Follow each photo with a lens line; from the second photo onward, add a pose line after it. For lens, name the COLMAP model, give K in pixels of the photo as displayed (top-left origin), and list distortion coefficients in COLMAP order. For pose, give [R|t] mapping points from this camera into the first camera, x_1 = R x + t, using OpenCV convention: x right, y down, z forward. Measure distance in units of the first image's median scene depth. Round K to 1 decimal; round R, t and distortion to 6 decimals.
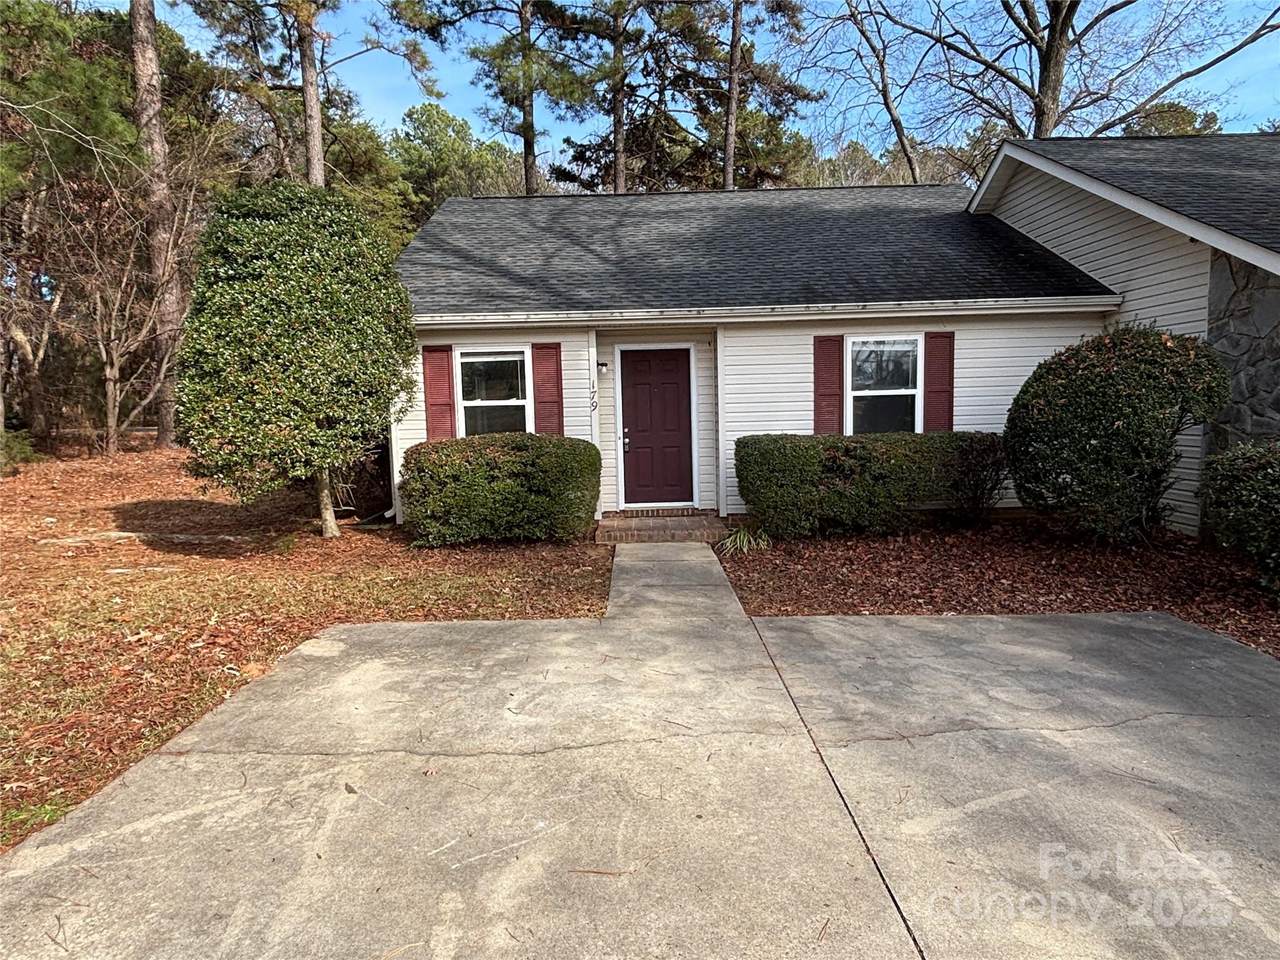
lens RADIAL K [[793.0, 0, 633.0], [0, 793.0, 481.9], [0, 0, 1]] dist [0.030860, -0.042056]
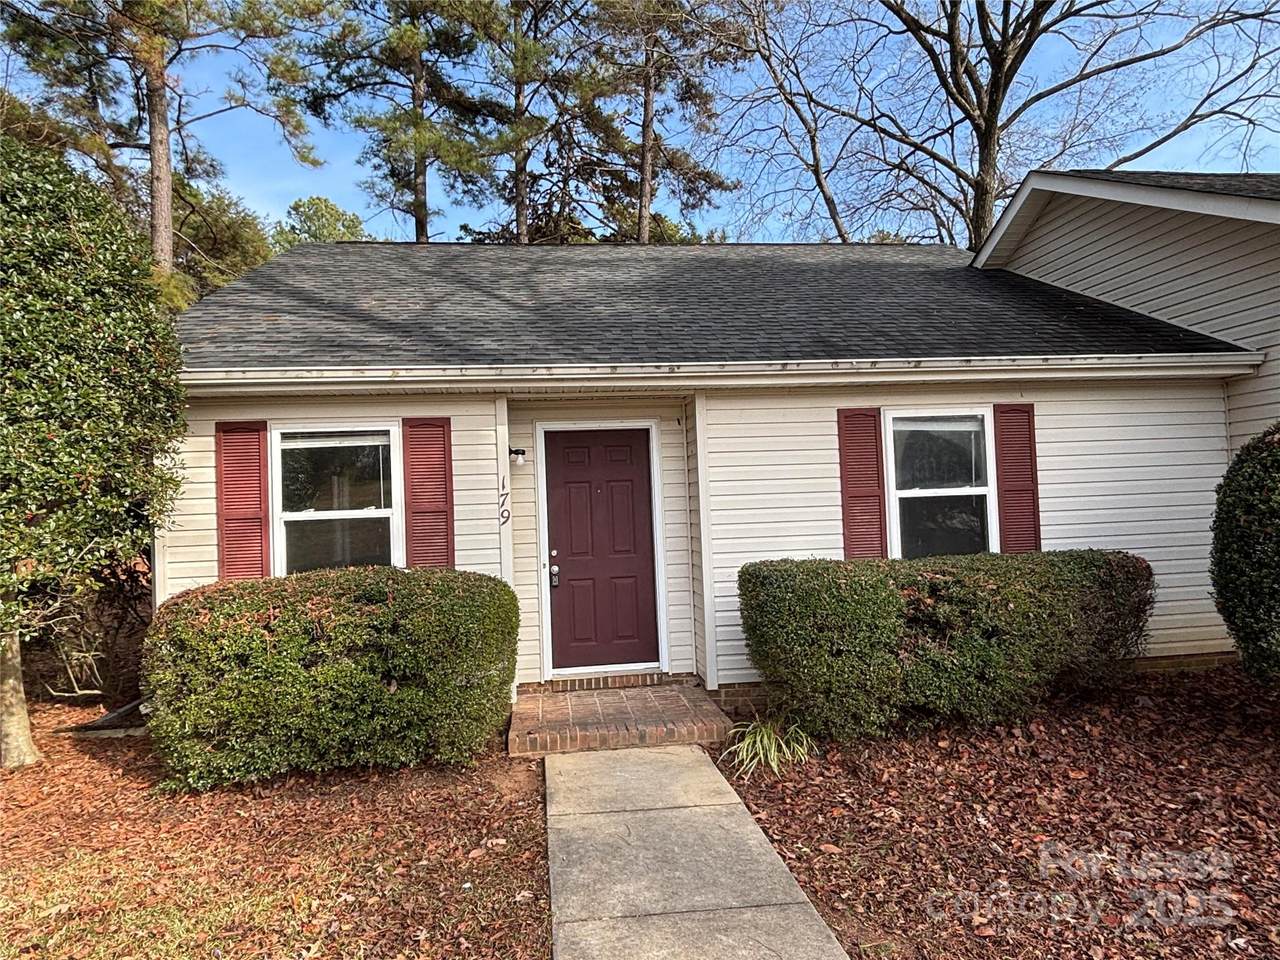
lens RADIAL K [[793.0, 0, 632.9], [0, 793.0, 481.7], [0, 0, 1]] dist [0.030860, -0.042056]
pose [[0.991922, -0.007857, 0.126609, -0.027634], [0.024034, 0.991642, -0.126759, -0.042076], [-0.124555, 0.128777, 0.983820, 0.371246]]
